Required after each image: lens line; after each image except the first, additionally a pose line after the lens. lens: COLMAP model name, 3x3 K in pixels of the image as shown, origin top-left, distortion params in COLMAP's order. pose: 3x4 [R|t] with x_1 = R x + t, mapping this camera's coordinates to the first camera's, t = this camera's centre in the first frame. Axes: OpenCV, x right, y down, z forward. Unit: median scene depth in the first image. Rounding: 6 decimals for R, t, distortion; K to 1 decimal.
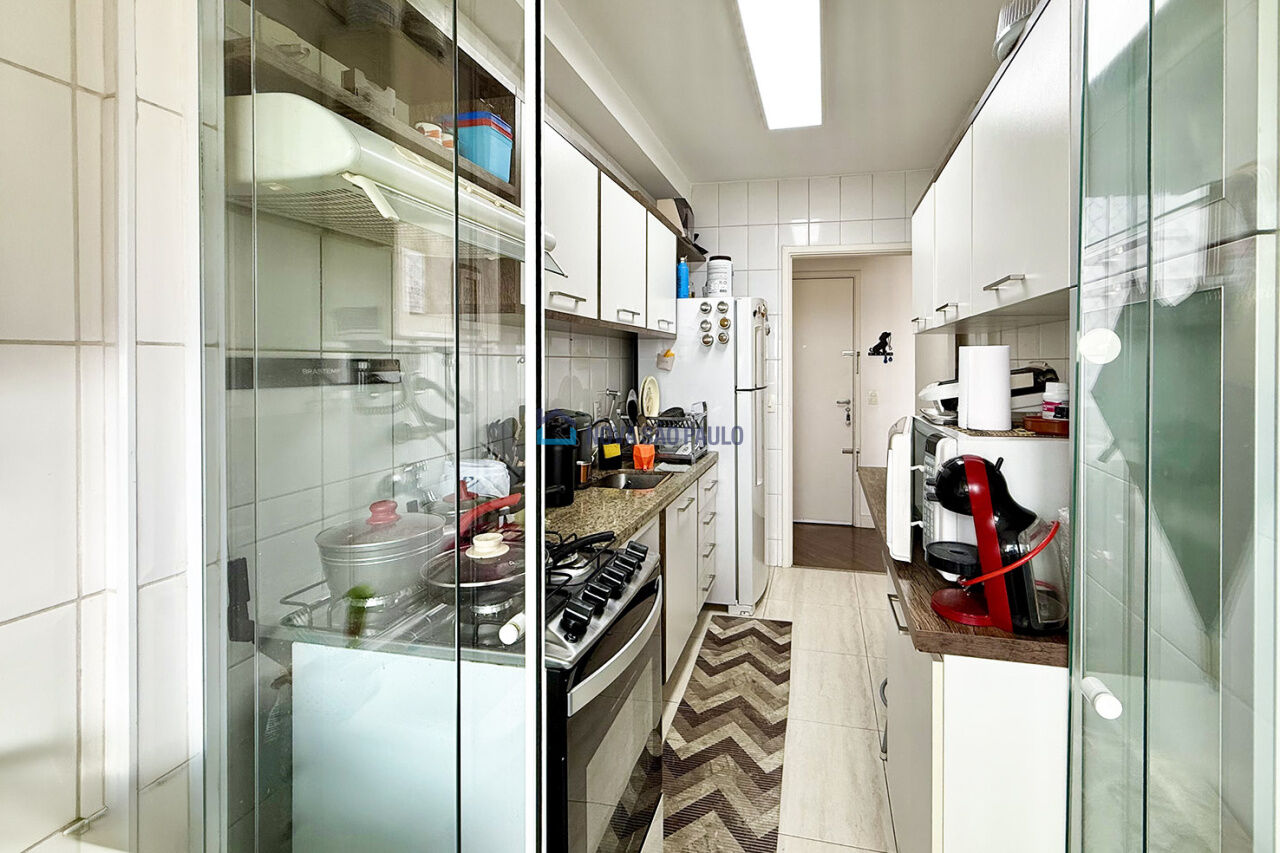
lens RADIAL K [[2818.9, 0, 638.1], [0, 2818.9, 425.6], [0, 0, 1]] dist [0.107857, 0.000000]
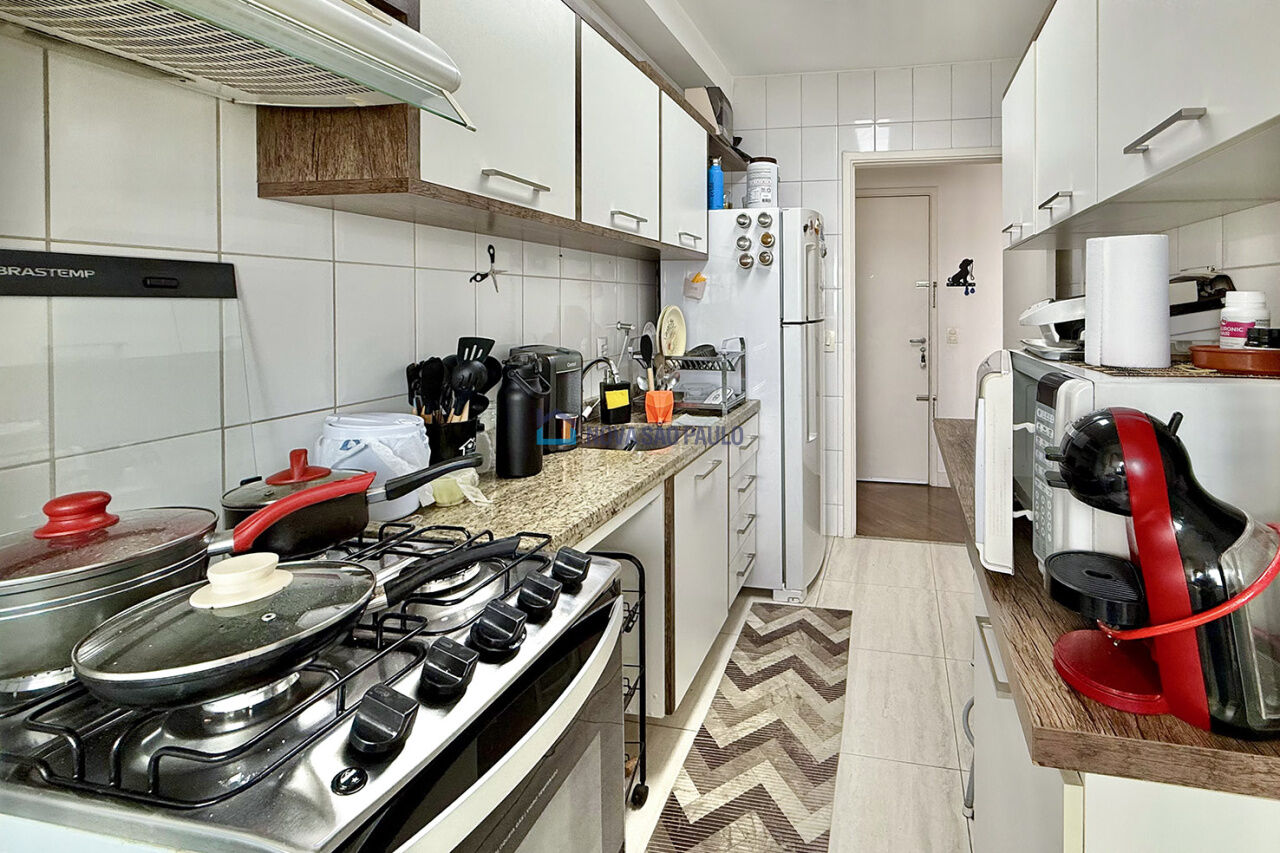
lens RADIAL K [[2818.9, 0, 642.5], [0, 2818.9, 427.6], [0, 0, 1]] dist [0.107857, 0.000000]
pose [[0.999658, -0.002665, -0.026004, 0.019414], [0.003178, 0.999801, 0.019714, 0.001479], [0.025946, -0.019790, 0.999467, 0.237141]]
